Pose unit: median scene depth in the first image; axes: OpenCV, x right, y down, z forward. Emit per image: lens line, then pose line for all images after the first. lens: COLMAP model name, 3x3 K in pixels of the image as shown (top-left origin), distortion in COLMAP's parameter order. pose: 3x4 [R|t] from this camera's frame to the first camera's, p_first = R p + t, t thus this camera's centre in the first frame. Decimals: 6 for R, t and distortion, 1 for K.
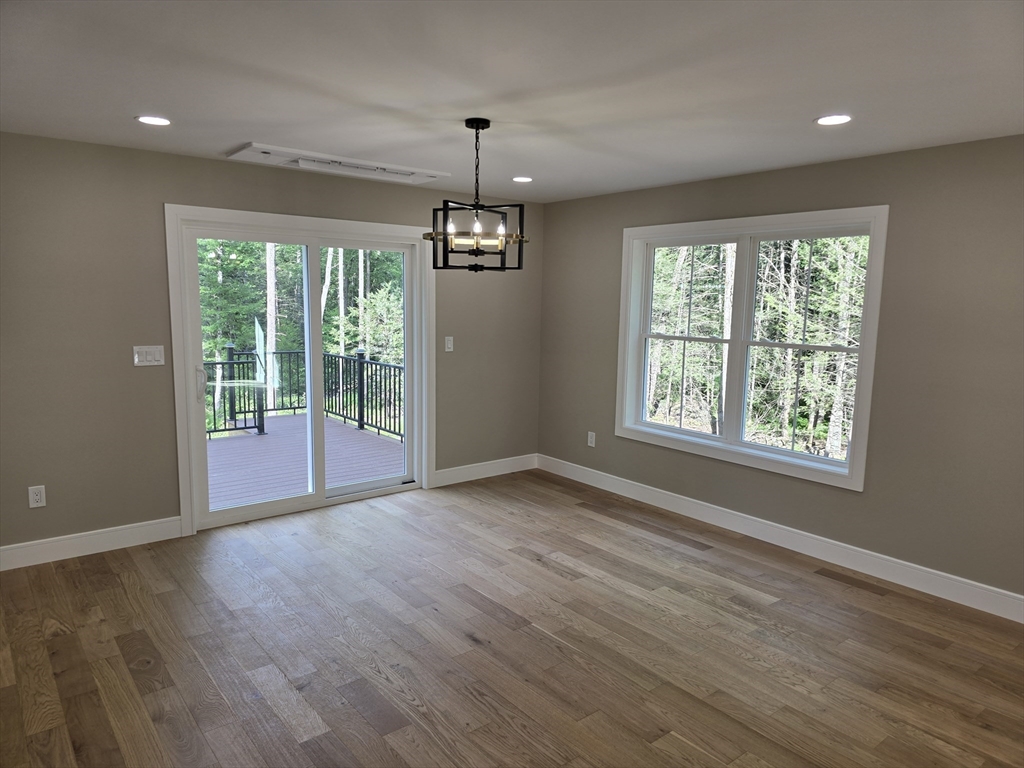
lens RADIAL K [[685.6, 0, 512.9], [0, 685.6, 384.2], [0, 0, 1]] dist [0.036061, -0.020836]
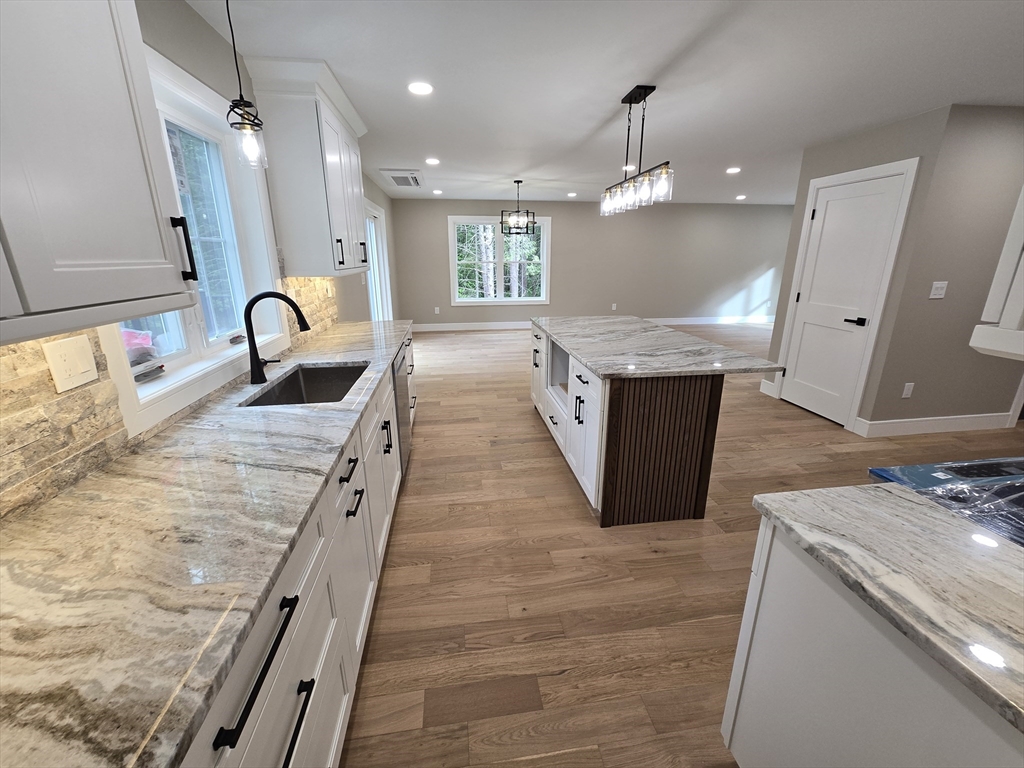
lens RADIAL K [[418.4, 0, 512.5], [0, 418.4, 378.2], [0, 0, 1]] dist [-0.003833, 0.000023]
pose [[0.513607, -0.264115, 0.816365, -1.351792], [0.120894, 0.964229, 0.235894, -0.000942], [-0.849466, -0.022463, 0.527165, 0.076947]]
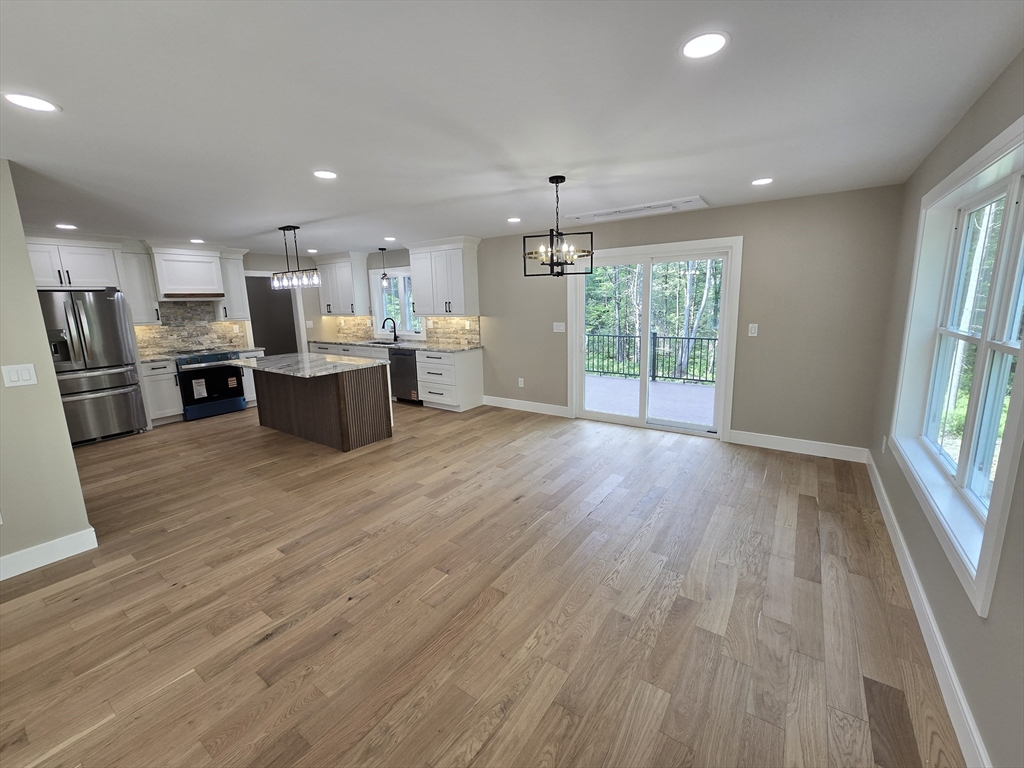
lens RADIAL K [[418.4, 0, 510.6], [0, 418.4, 375.1], [0, 0, 1]] dist [-0.003833, 0.000023]
pose [[0.278515, 0.146377, -0.949212, 0.685681], [-0.094354, 0.987707, 0.124628, -0.044053], [0.955786, 0.054851, 0.288902, 0.525028]]
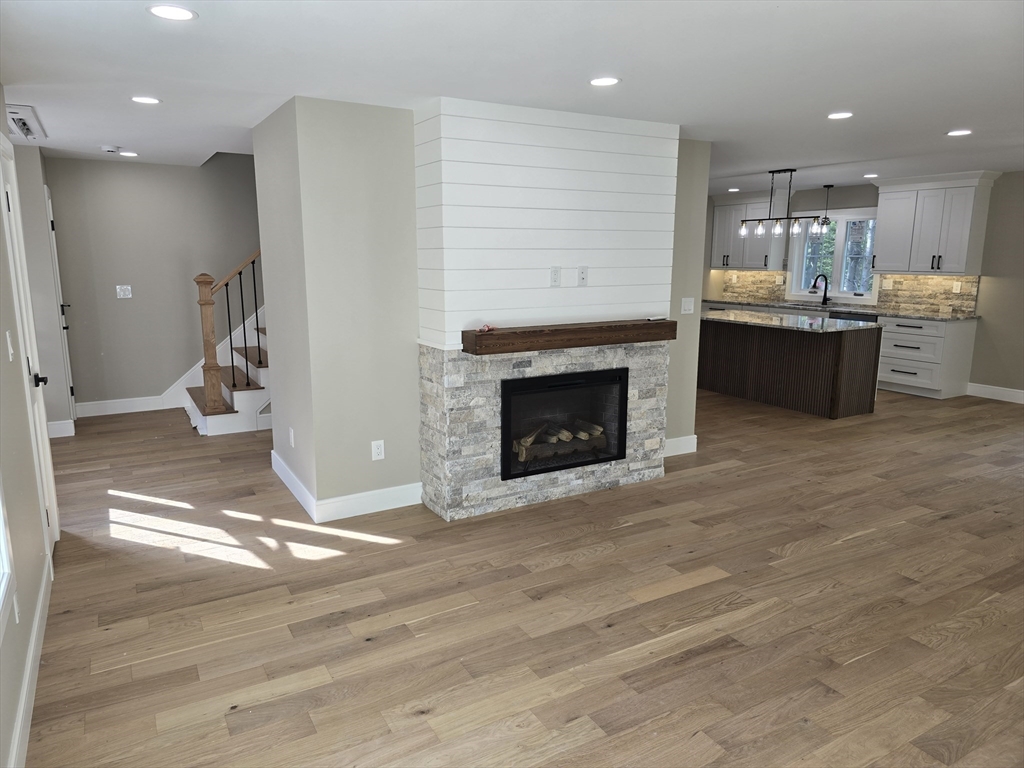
lens RADIAL K [[685.6, 0, 504.4], [0, 685.6, 387.0], [0, 0, 1]] dist [0.036061, -0.020836]
pose [[-0.152665, 0.171404, -0.973301, 1.254857], [-0.131223, 0.972609, 0.191865, 0.044435], [0.979527, 0.157011, -0.125991, -0.126840]]
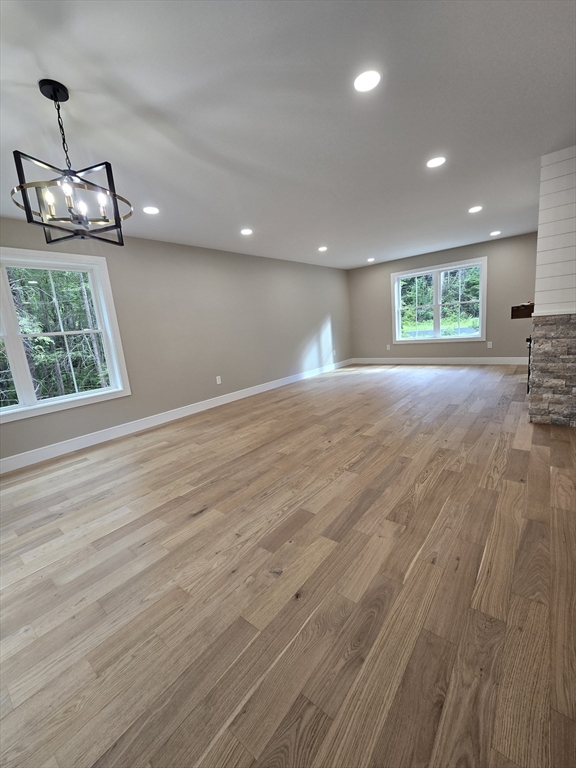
lens RADIAL K [[313.8, 0, 291.6], [0, 313.8, 381.7], [0, 0, 1]] dist [-0.003833, 0.000023]
pose [[-0.216495, -0.173348, 0.960771, -0.529338], [0.210184, 0.952757, 0.219264, 0.008477], [-0.953390, 0.249409, -0.169832, 0.677560]]
